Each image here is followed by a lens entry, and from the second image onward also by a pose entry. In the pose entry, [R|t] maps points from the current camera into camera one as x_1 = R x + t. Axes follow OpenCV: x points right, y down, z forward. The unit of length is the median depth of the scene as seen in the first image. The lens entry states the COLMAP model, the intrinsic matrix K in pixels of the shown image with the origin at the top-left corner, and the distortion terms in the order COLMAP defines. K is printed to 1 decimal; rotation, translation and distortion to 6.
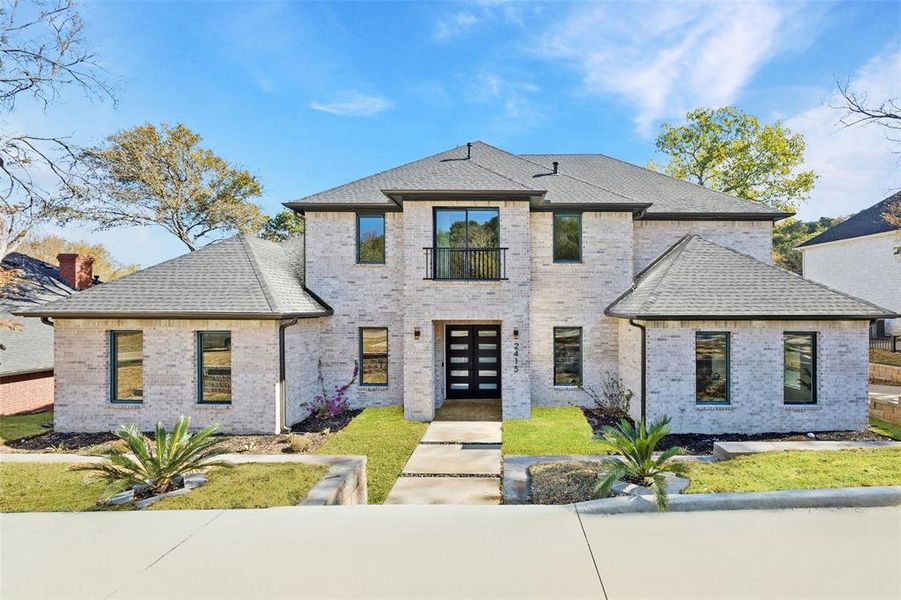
lens RADIAL K [[354.7, 0, 461.0], [0, 354.7, 316.6], [0, 0, 1]] dist [0.001151, -0.000204]
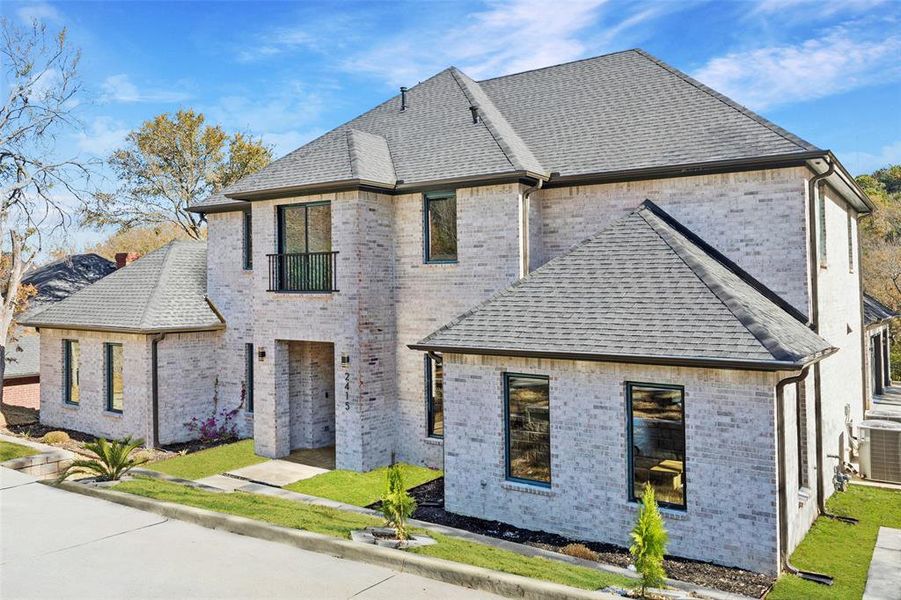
lens RADIAL K [[744.8, 0, 448.8], [0, 744.8, 295.9], [0, 0, 1]] dist [0.007030, -0.000880]
pose [[0.808574, 0.002213, -0.588390, 1.305484], [-0.006950, 0.999959, -0.005790, -0.086852], [0.588353, 0.008771, 0.808556, -0.195036]]
